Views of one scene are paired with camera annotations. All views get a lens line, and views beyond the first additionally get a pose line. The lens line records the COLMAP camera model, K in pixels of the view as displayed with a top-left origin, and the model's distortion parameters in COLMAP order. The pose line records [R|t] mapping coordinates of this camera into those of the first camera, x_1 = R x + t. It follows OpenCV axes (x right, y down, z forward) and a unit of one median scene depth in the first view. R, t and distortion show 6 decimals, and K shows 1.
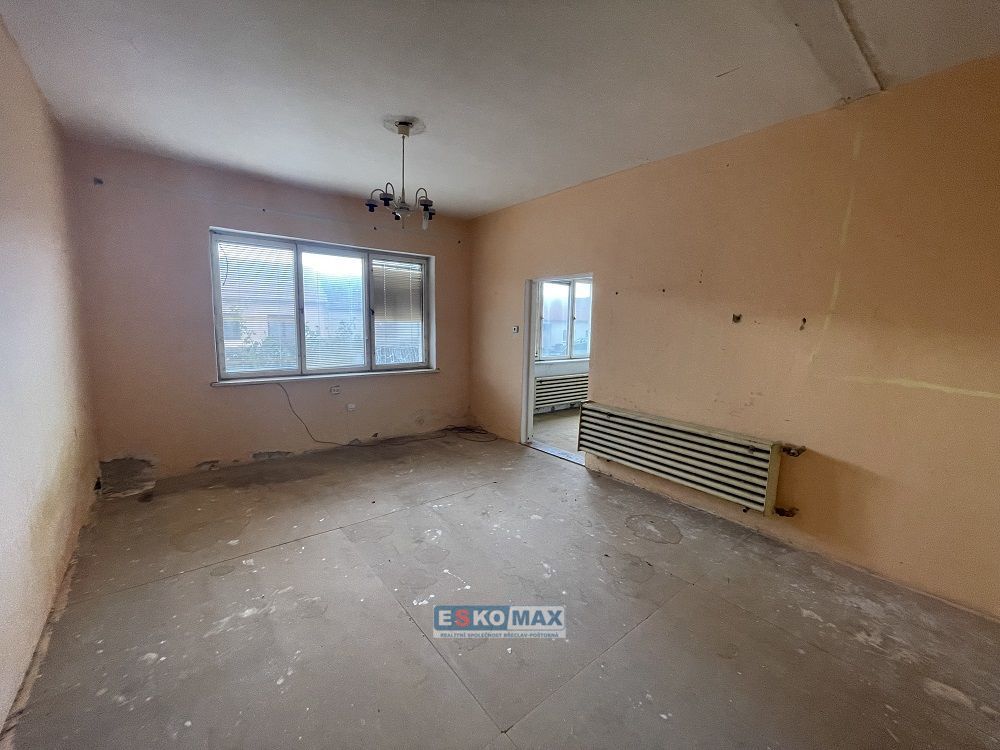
lens RADIAL K [[403.5, 0, 501.3], [0, 403.5, 367.9], [0, 0, 1]] dist [-0.004408, 0.001350]
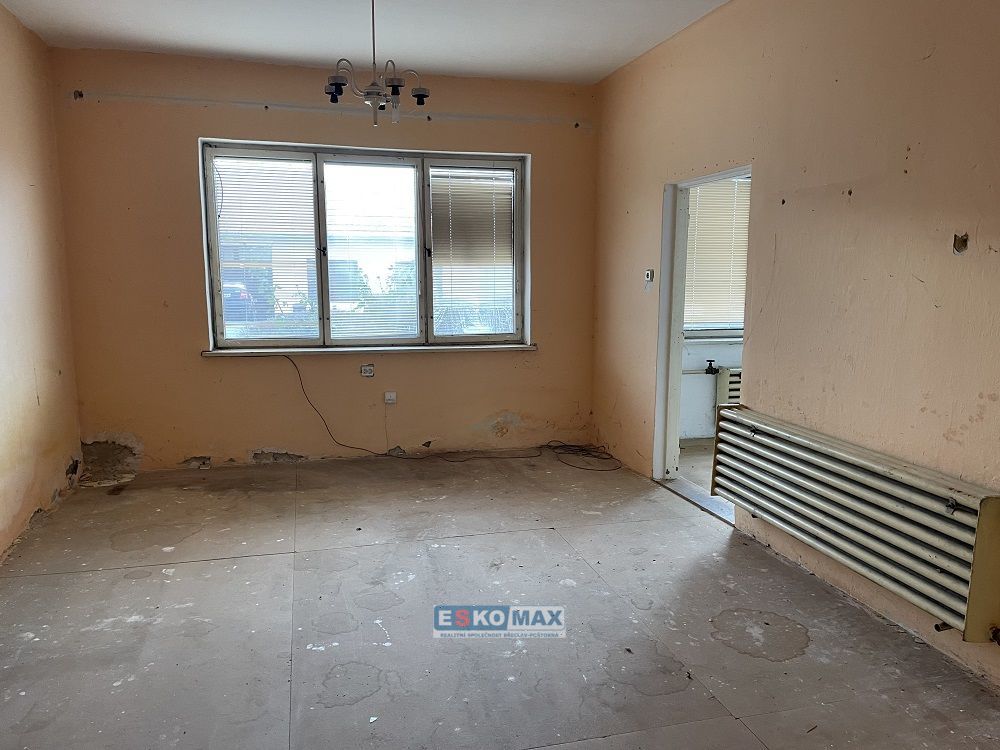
lens RADIAL K [[758.6, 0, 507.5], [0, 758.6, 376.5], [0, 0, 1]] dist [0.072197, -0.071674]
pose [[0.914752, 0.040808, -0.401949, 0.356311], [-0.030502, 0.999022, 0.032009, 0.020686], [0.402863, -0.017020, 0.915102, -0.065903]]
